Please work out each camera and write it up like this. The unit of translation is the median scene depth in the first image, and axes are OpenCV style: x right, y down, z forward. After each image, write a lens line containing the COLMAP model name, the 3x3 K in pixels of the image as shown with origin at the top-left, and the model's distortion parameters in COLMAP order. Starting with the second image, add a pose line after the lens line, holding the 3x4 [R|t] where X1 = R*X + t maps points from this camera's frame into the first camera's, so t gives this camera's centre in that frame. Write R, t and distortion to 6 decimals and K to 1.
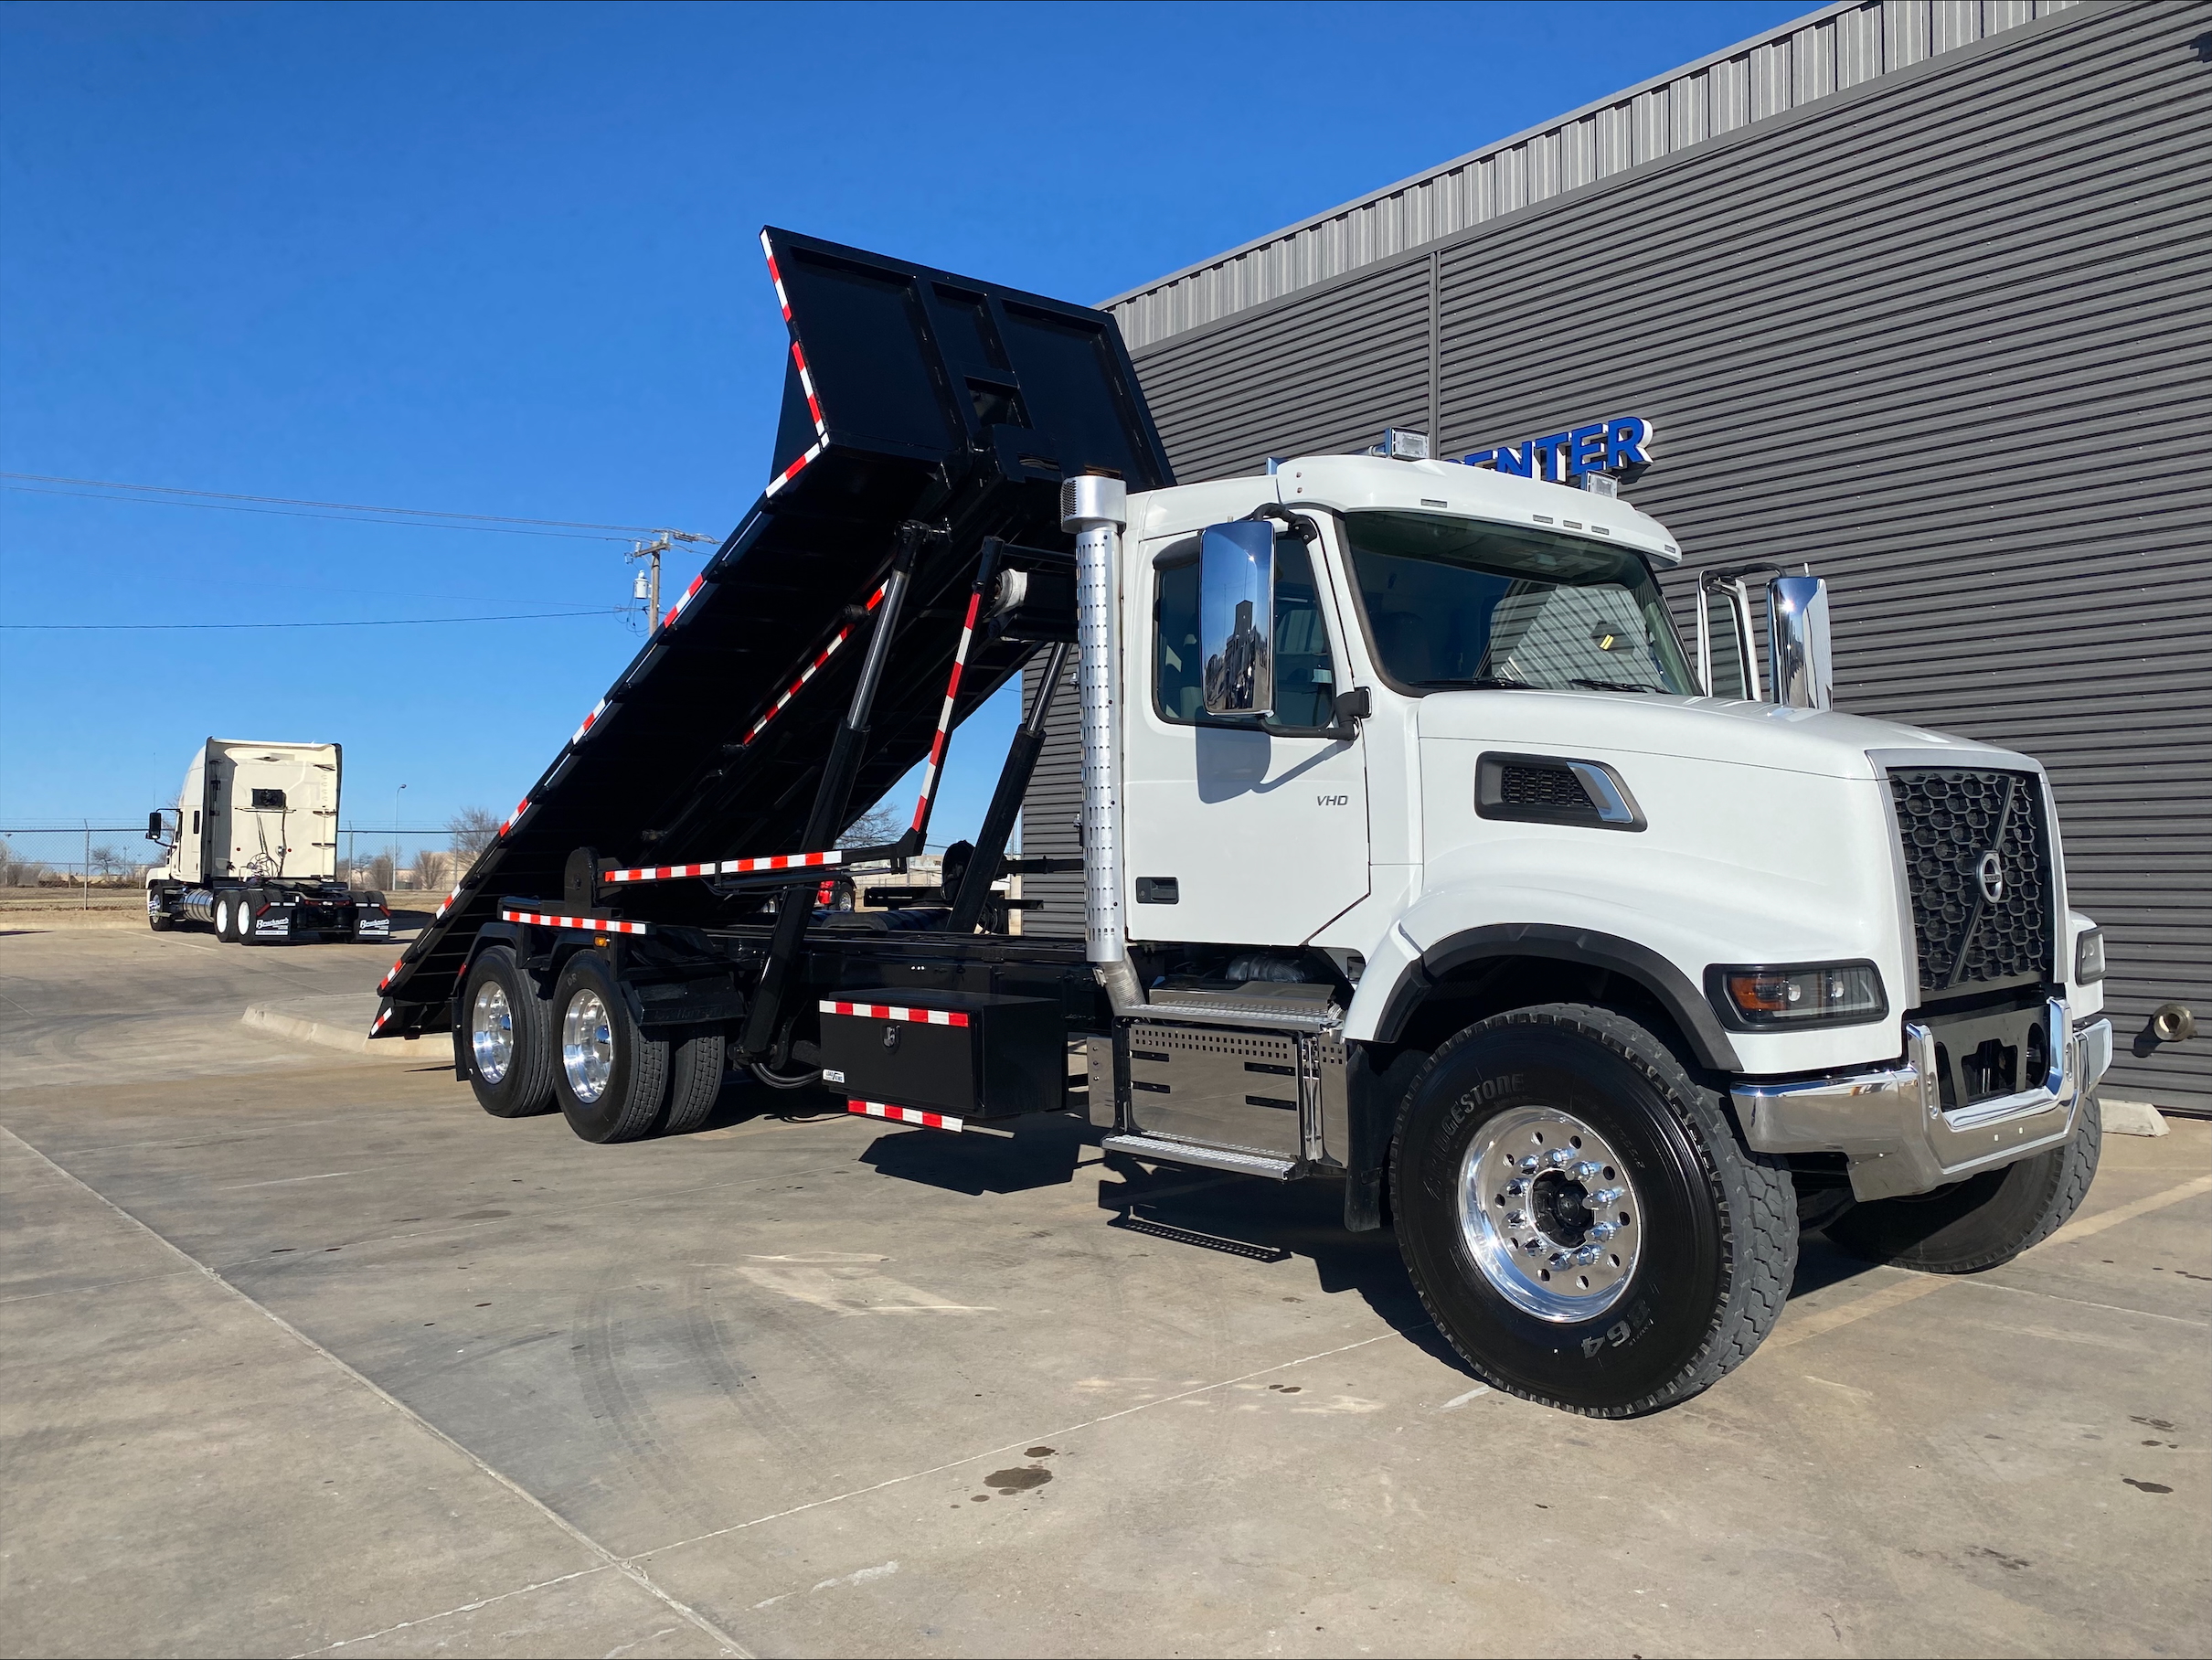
lens RADIAL K [[1654.7, 0, 1118.6], [0, 1654.7, 829.3], [0, 0, 1]] dist [0.019235, -0.017901]
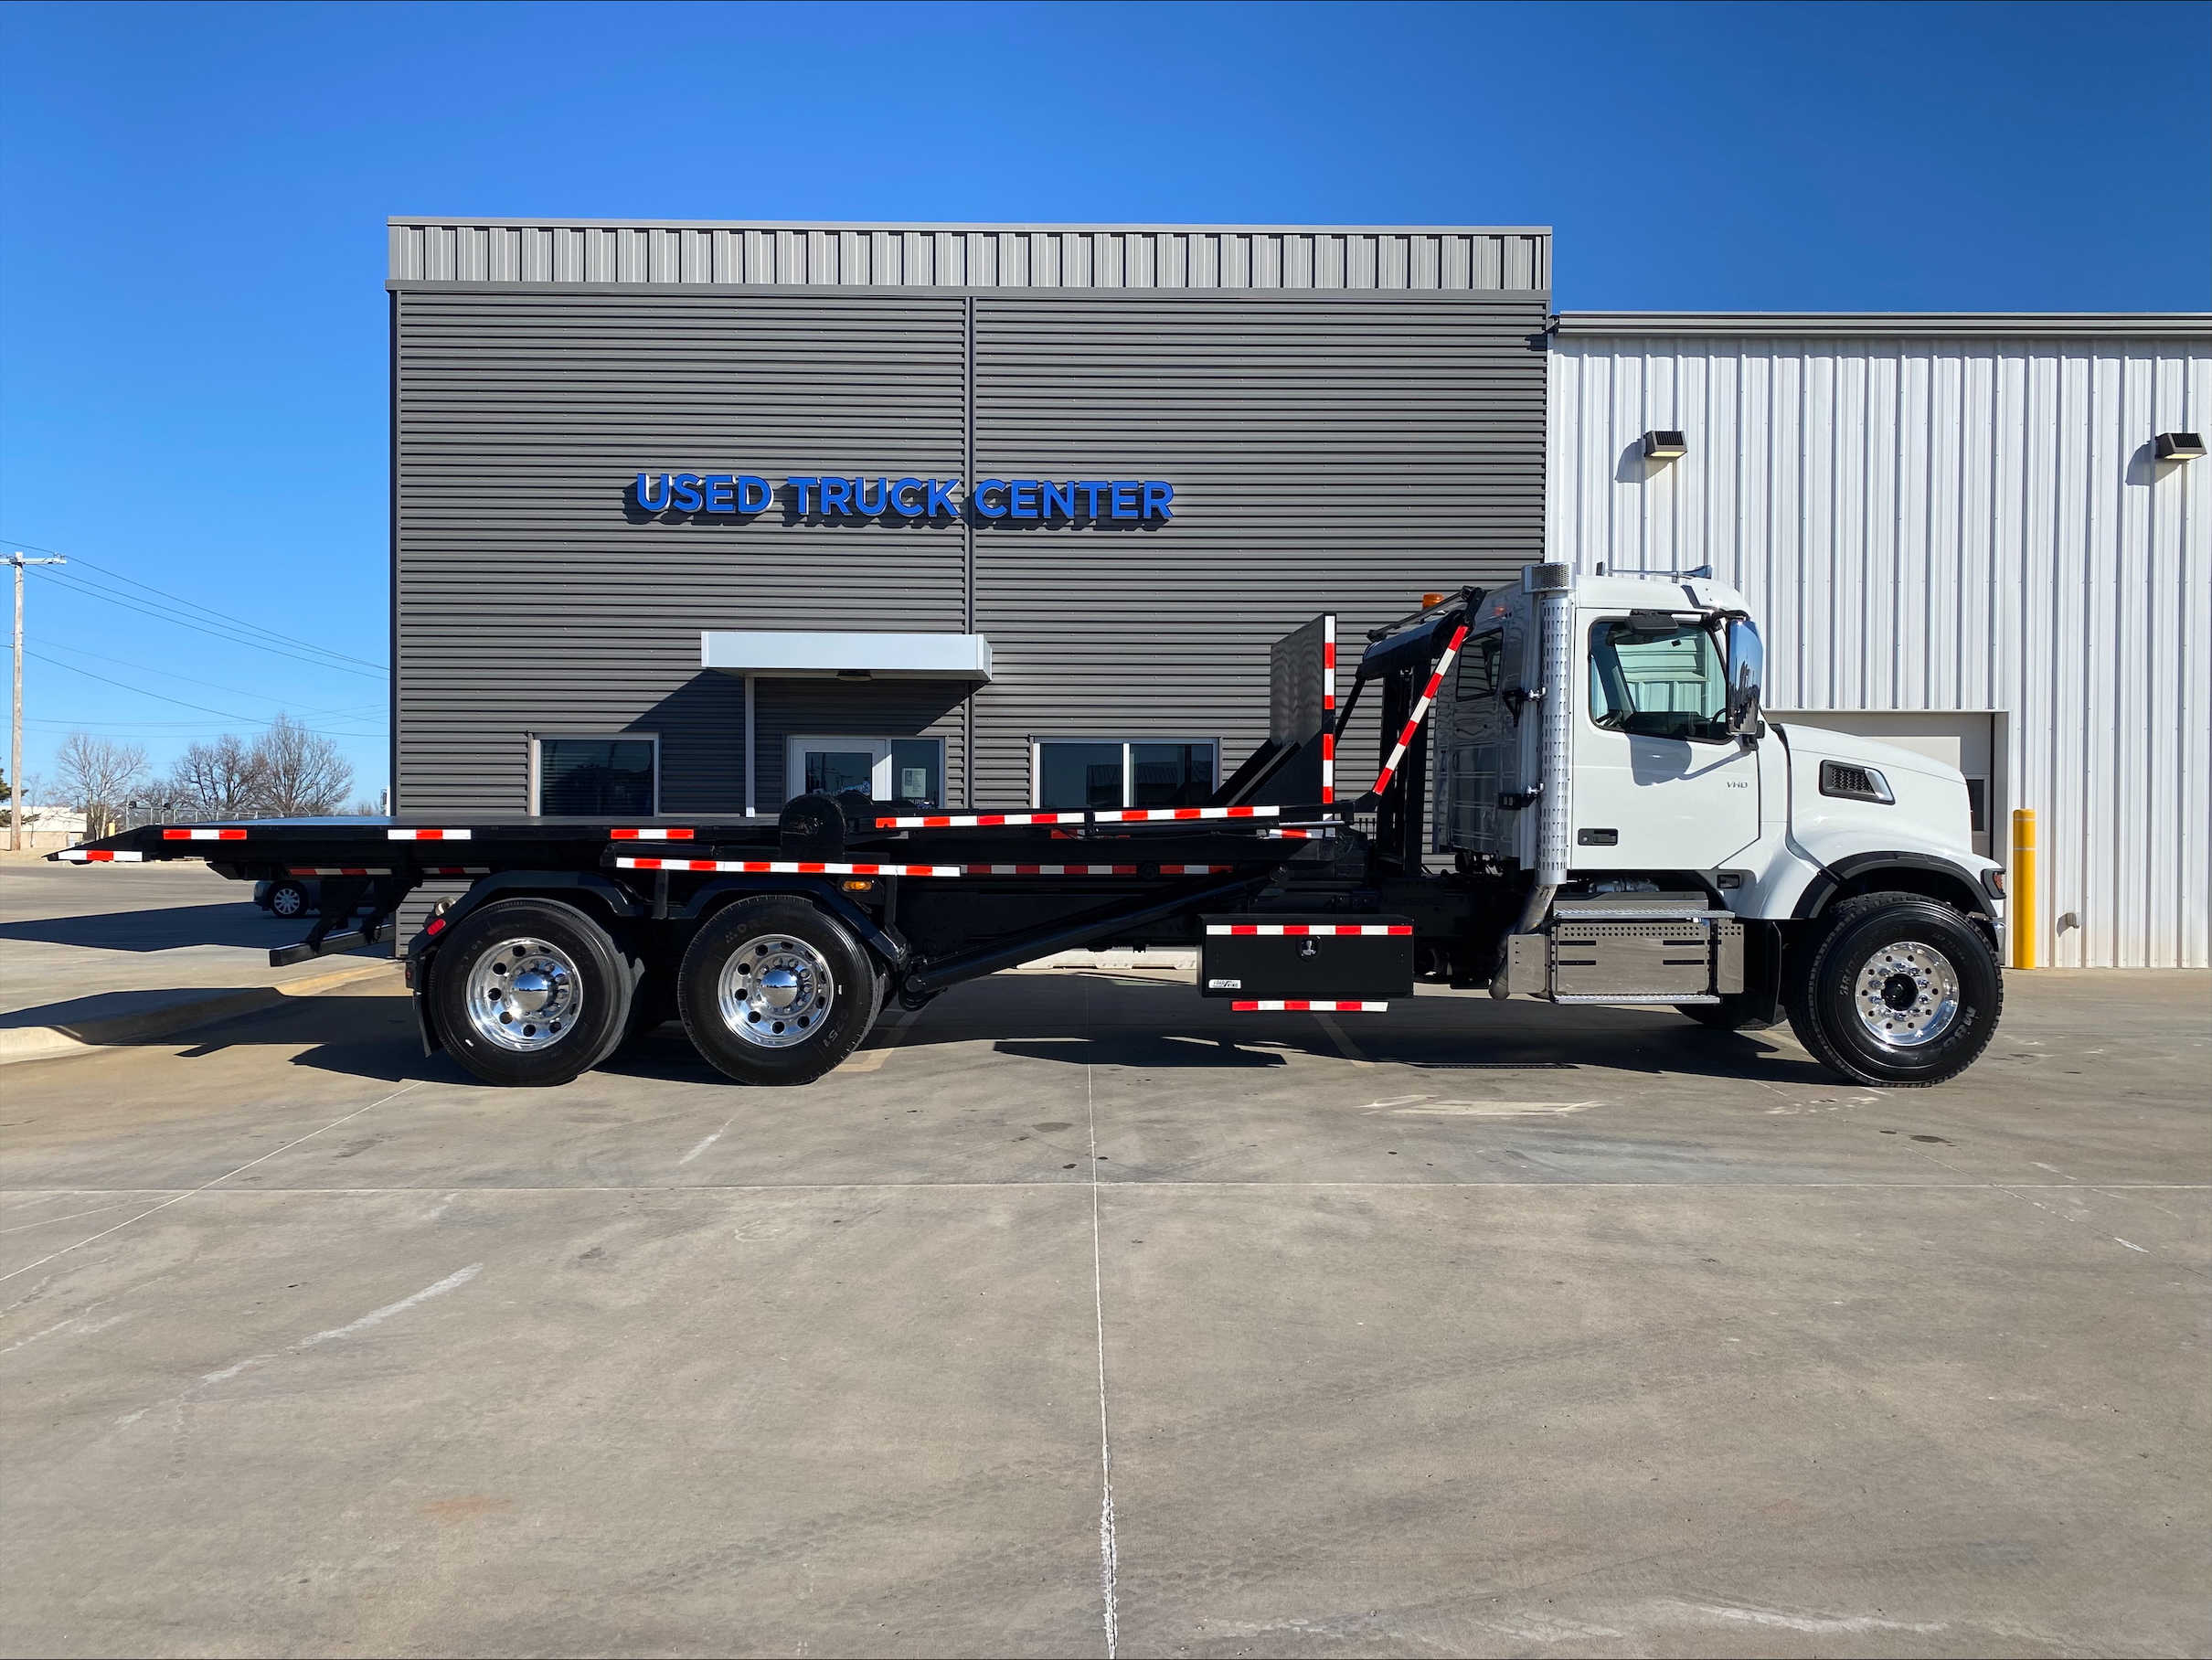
lens RADIAL K [[1651.1, 0, 1087.5], [0, 1651.1, 850.7], [0, 0, 1]] dist [0.026578, -0.028333]
pose [[0.642206, -0.003162, 0.766526, -1.649043], [-0.030904, 0.999072, 0.030013, 0.021386], [-0.765909, -0.042963, 0.641512, 0.398272]]
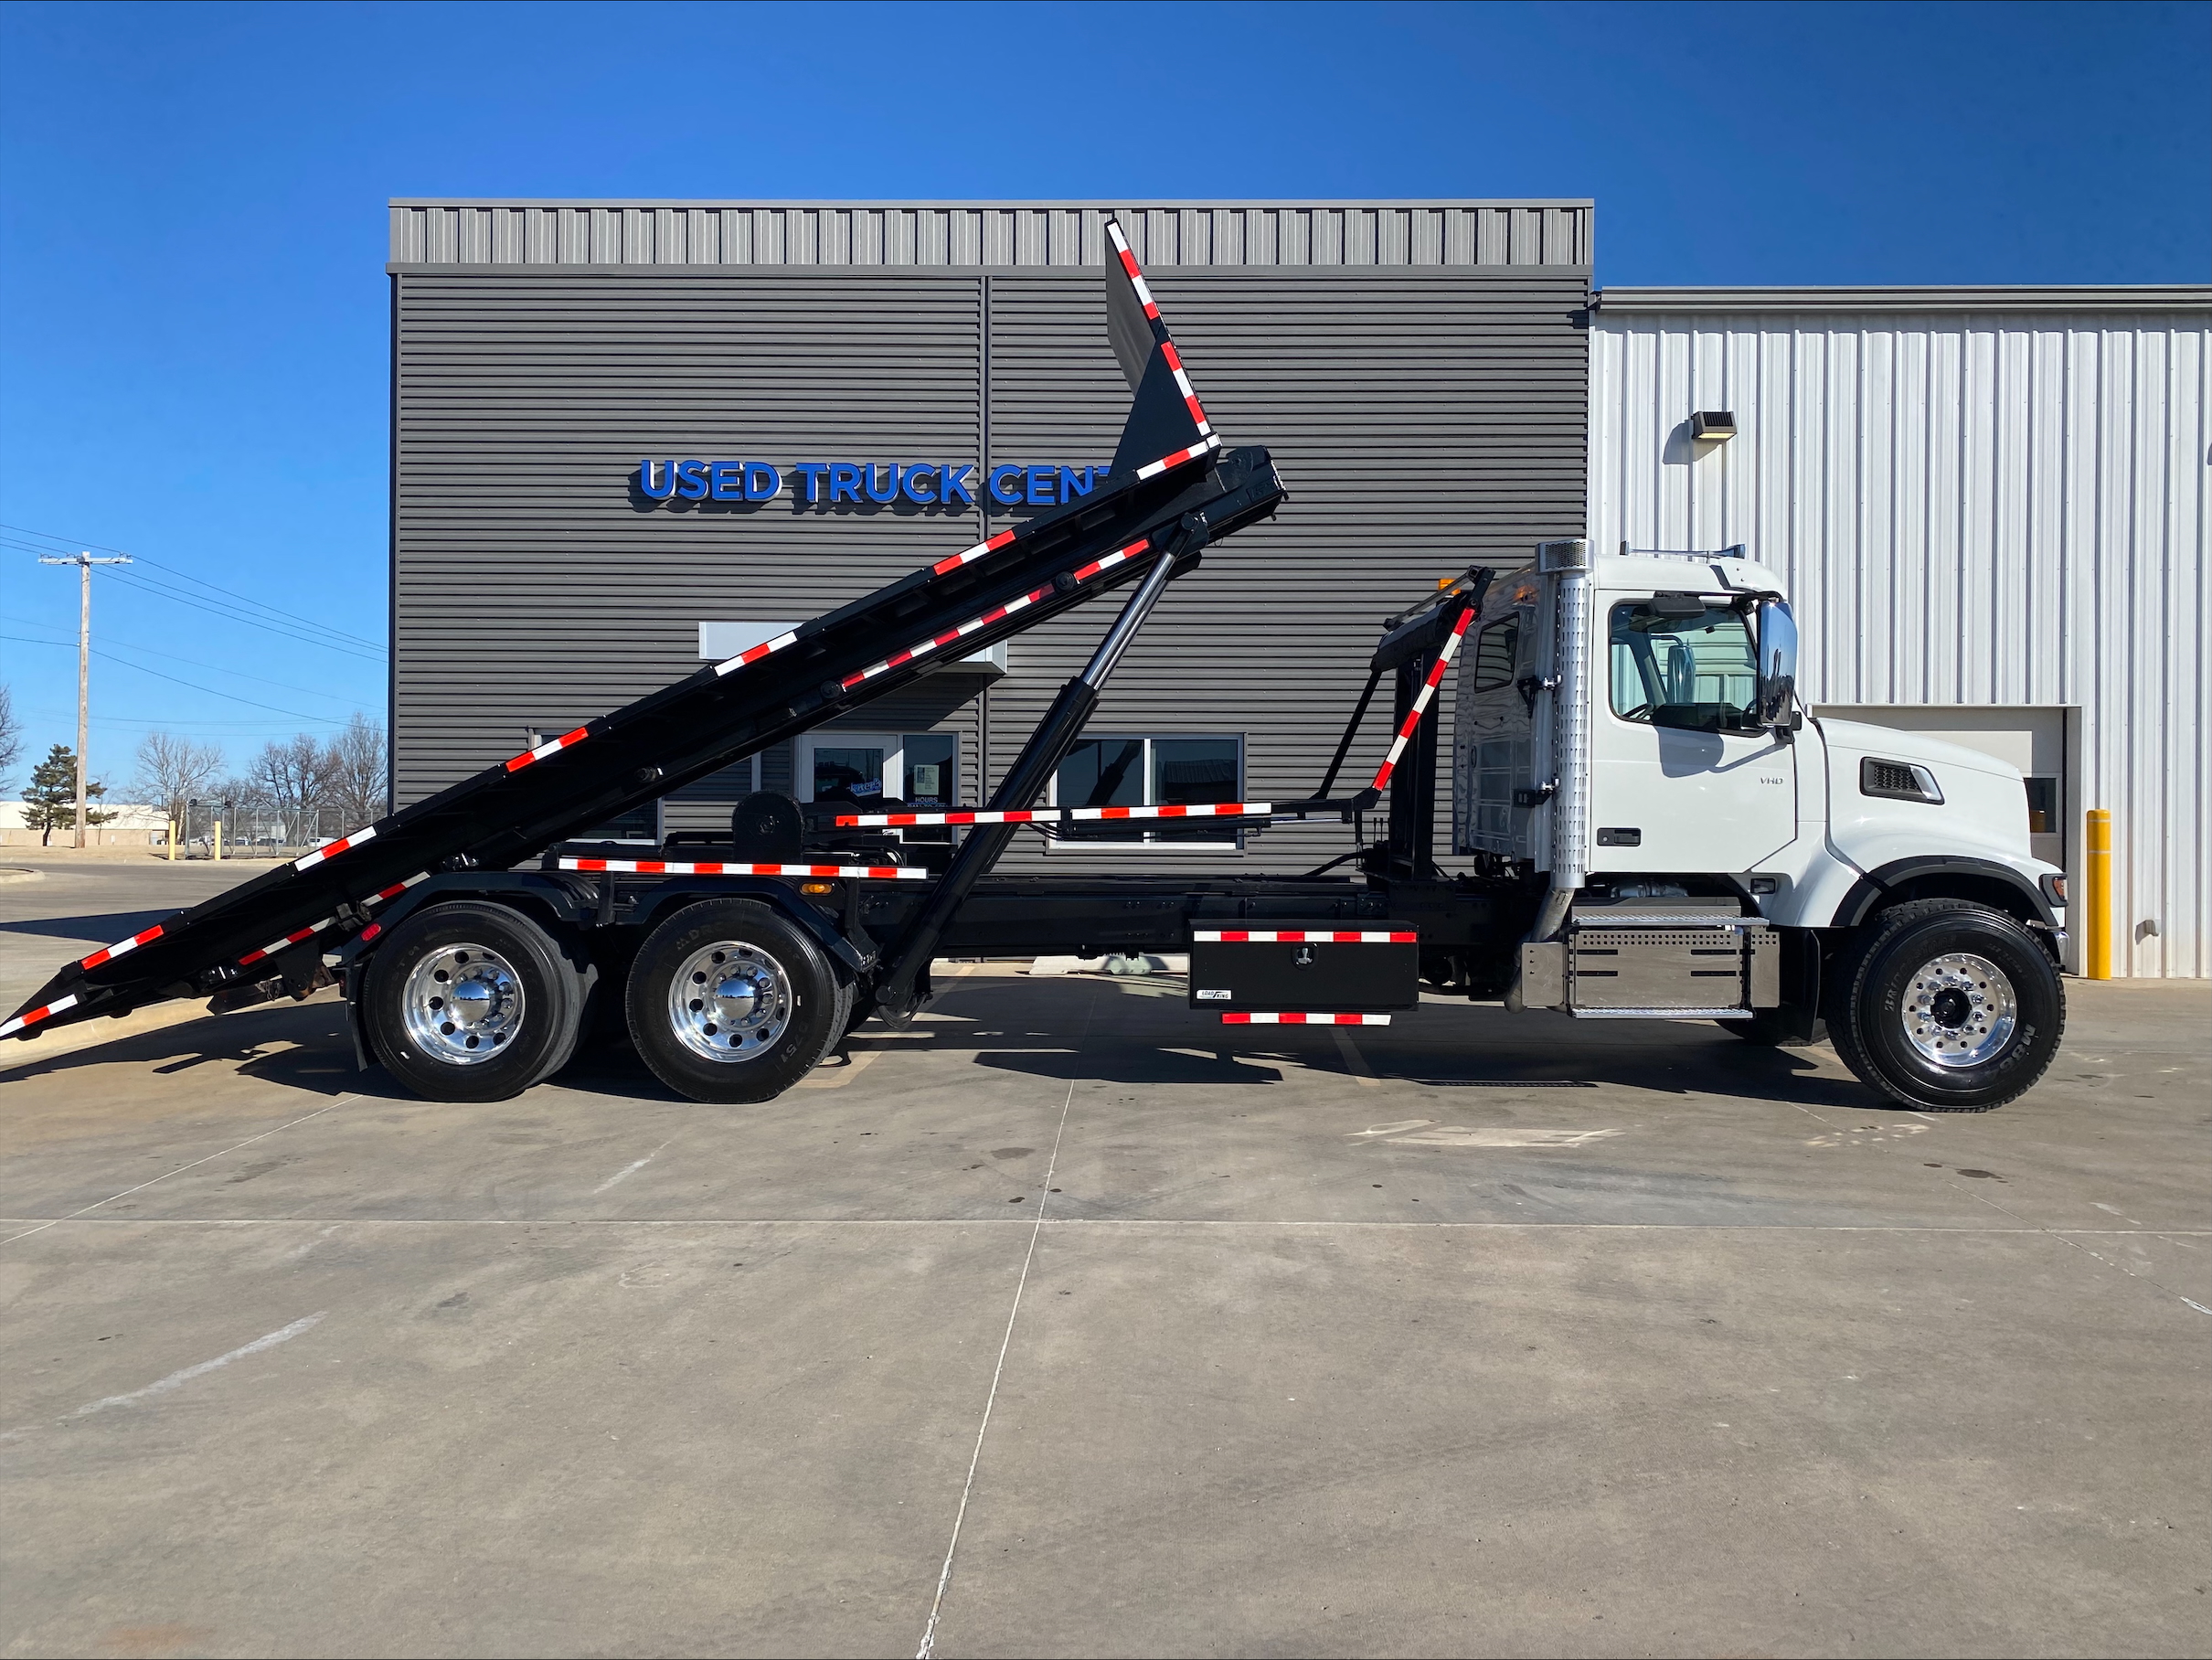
lens RADIAL K [[1654.7, 0, 1118.6], [0, 1654.7, 829.3], [0, 0, 1]] dist [0.019235, -0.017901]
pose [[0.661536, 0.007973, 0.749871, -1.496335], [-0.032337, 0.999317, 0.017903, 0.021276], [-0.749216, -0.036091, 0.661342, 0.405731]]
